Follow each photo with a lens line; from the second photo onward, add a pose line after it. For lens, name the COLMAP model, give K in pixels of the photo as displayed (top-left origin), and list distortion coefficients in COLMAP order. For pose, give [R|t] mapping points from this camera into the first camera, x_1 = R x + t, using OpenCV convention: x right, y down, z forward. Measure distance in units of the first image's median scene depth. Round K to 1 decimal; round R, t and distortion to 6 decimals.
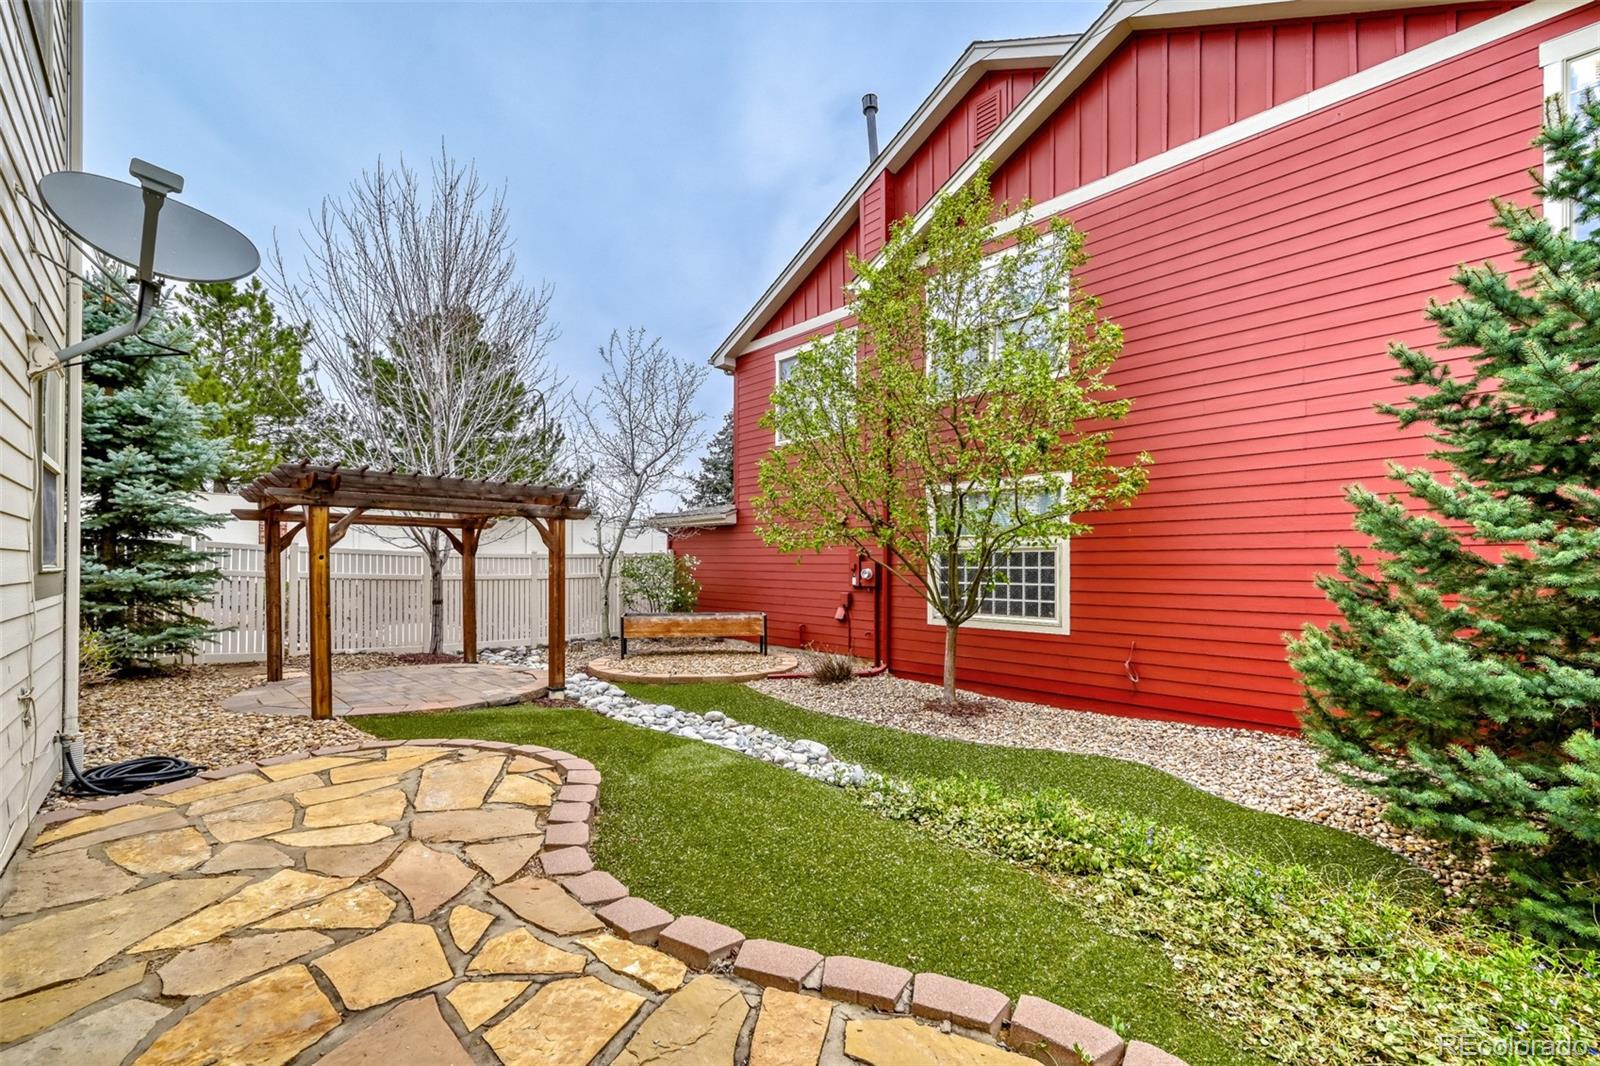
lens RADIAL K [[651.3, 0, 795.9], [0, 651.3, 560.4], [0, 0, 1]] dist [0.000805, 0.000104]
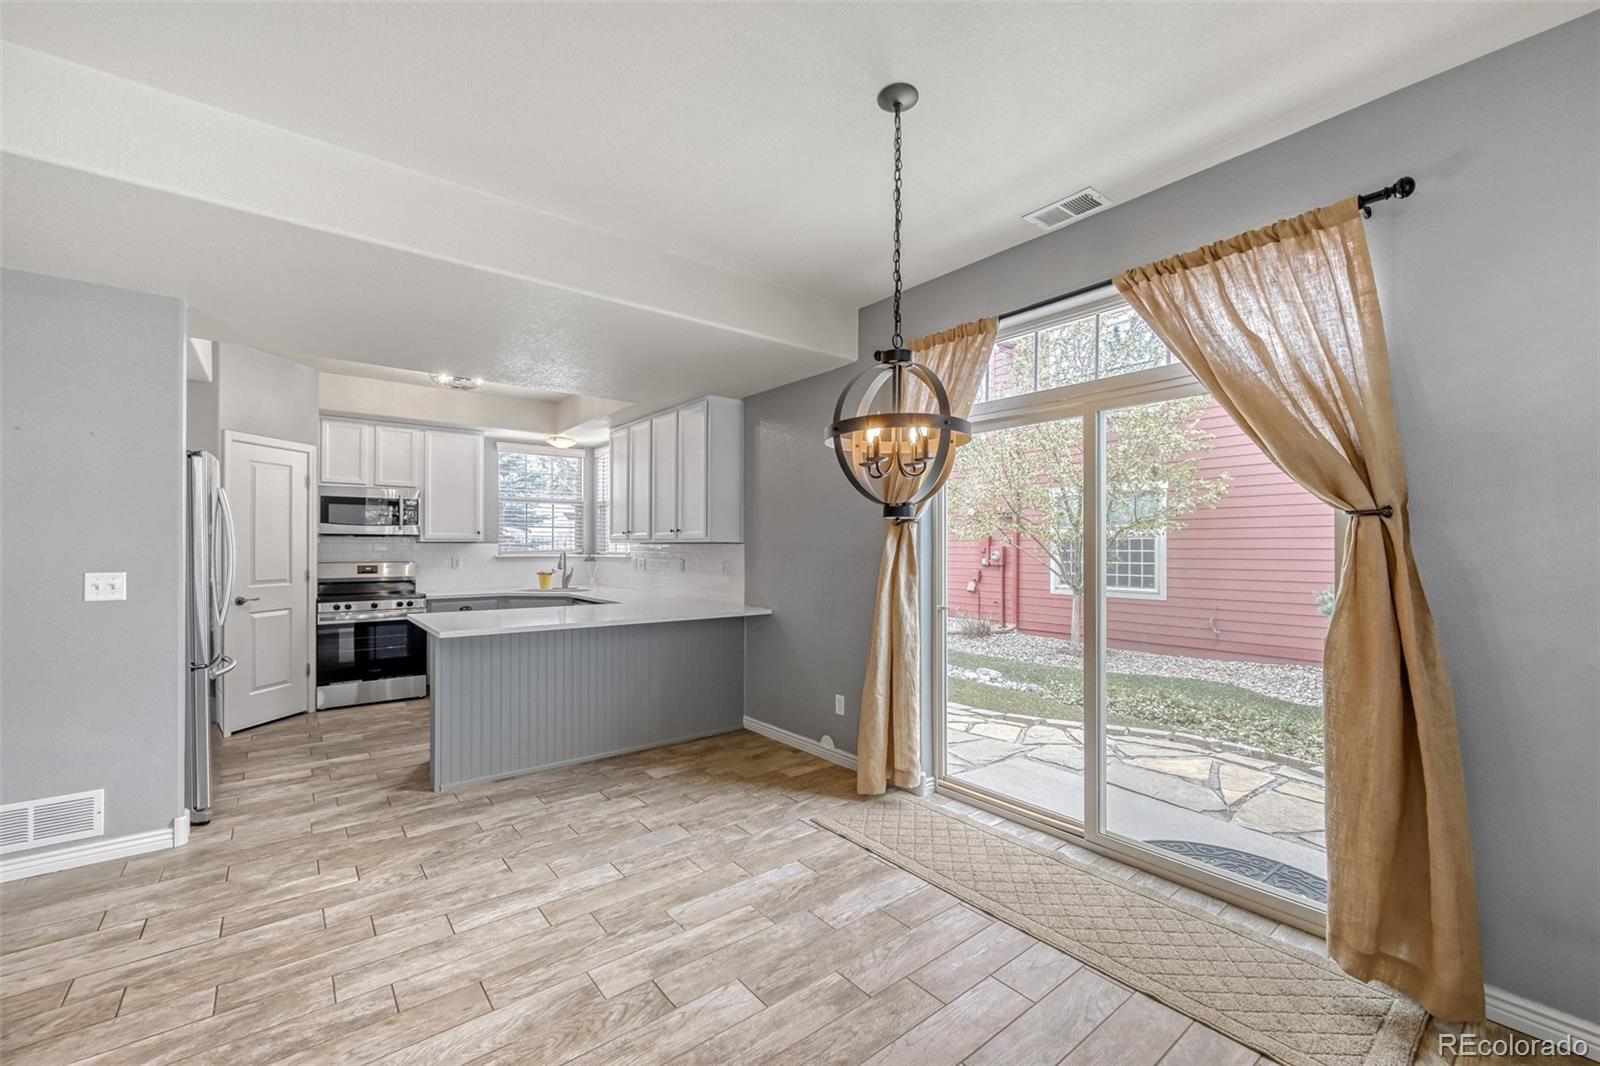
lens RADIAL K [[651.3, 0, 797.3], [0, 651.3, 543.8], [0, 0, 1]] dist [0.000805, 0.000104]
pose [[0.996595, -0.003271, -0.082382, -0.235697], [0.003753, 0.999977, 0.005696, -0.014084], [0.082361, -0.005986, 0.996585, -0.419763]]
